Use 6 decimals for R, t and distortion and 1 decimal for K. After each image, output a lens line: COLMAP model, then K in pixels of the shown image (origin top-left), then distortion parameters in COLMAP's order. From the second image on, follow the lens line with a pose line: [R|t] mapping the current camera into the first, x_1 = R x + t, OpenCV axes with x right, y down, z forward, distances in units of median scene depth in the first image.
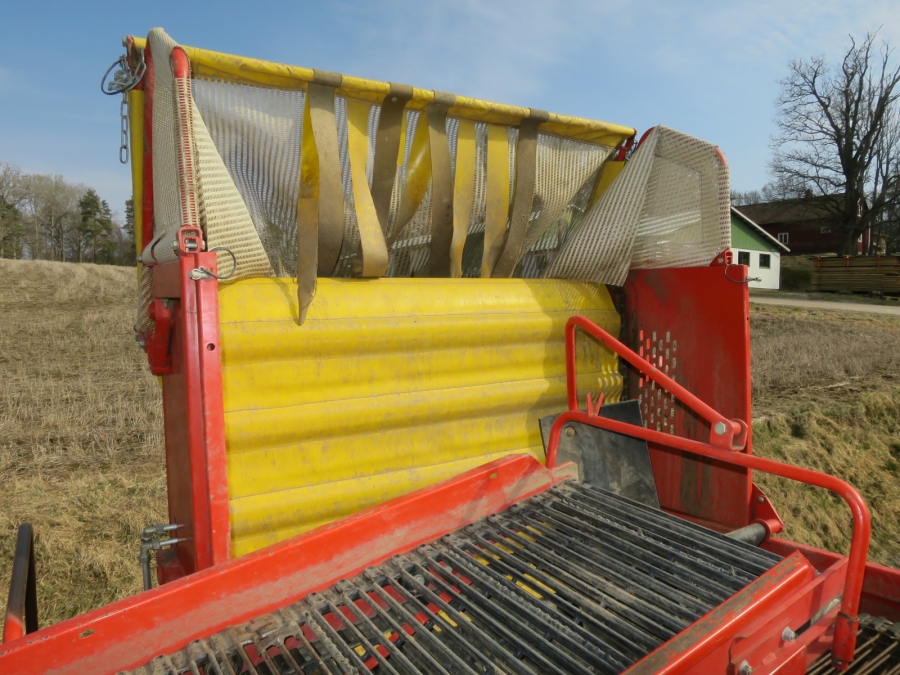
lens RADIAL K [[644.2, 0, 452.7], [0, 644.2, 335.8], [0, 0, 1]] dist [-0.053760, 0.009194]
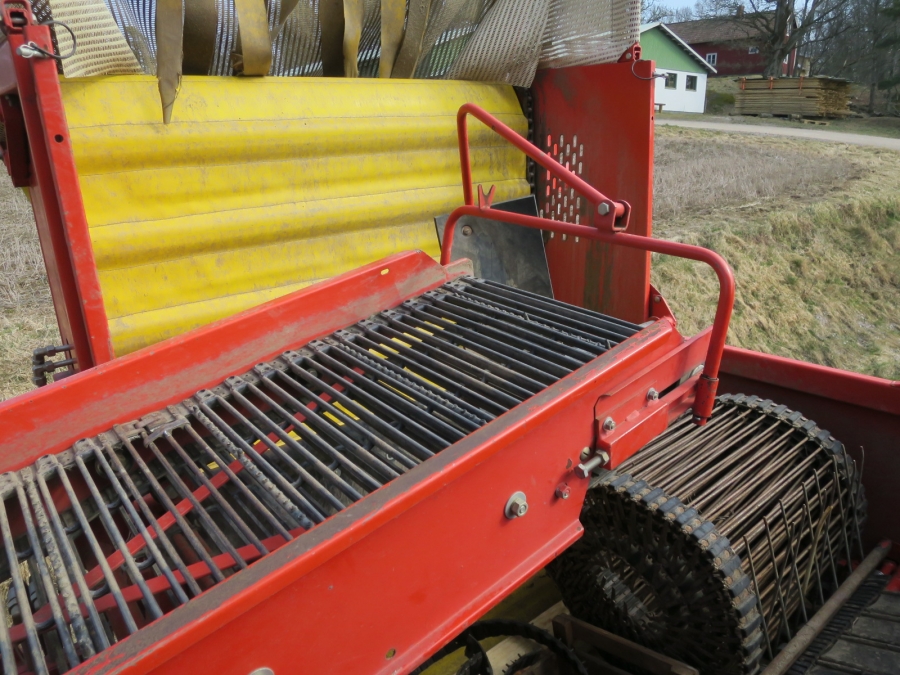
lens RADIAL K [[644.2, 0, 452.7], [0, 644.2, 335.8], [0, 0, 1]] dist [-0.053760, 0.009194]
pose [[0.993290, -0.049327, 0.104601, 0.033315], [0.021123, 0.966641, 0.255264, 0.035289], [-0.113703, -0.251342, 0.961197, 0.007022]]
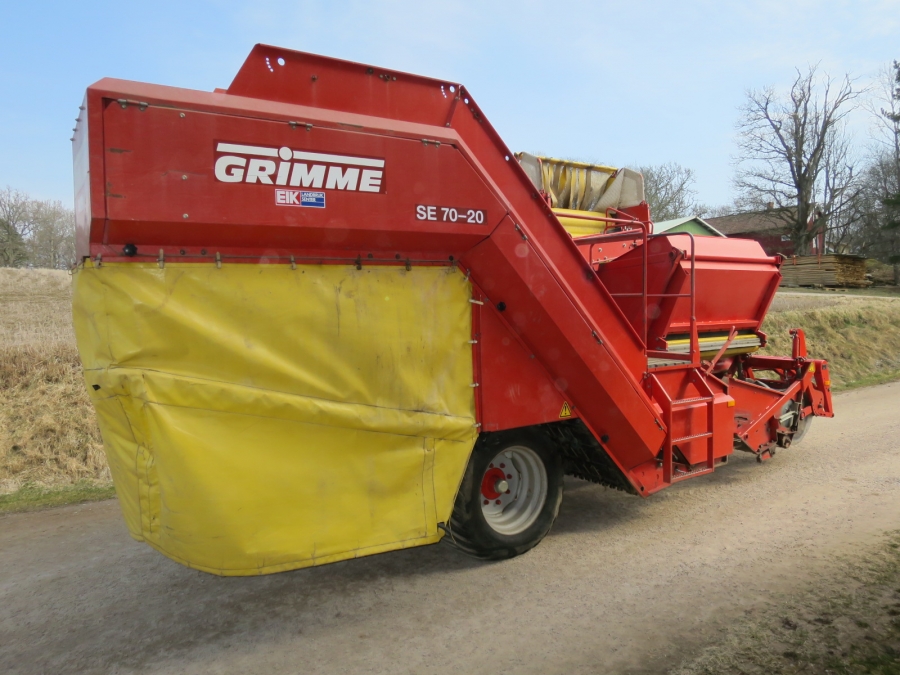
lens RADIAL K [[638.3, 0, 448.2], [0, 638.3, 332.8], [0, 0, 1]] dist [-0.054821, 0.002983]
pose [[0.999657, -0.019147, 0.017859, -0.717184], [0.019735, 0.999249, -0.033344, 0.668389], [-0.017207, 0.033685, 0.999284, -2.401701]]
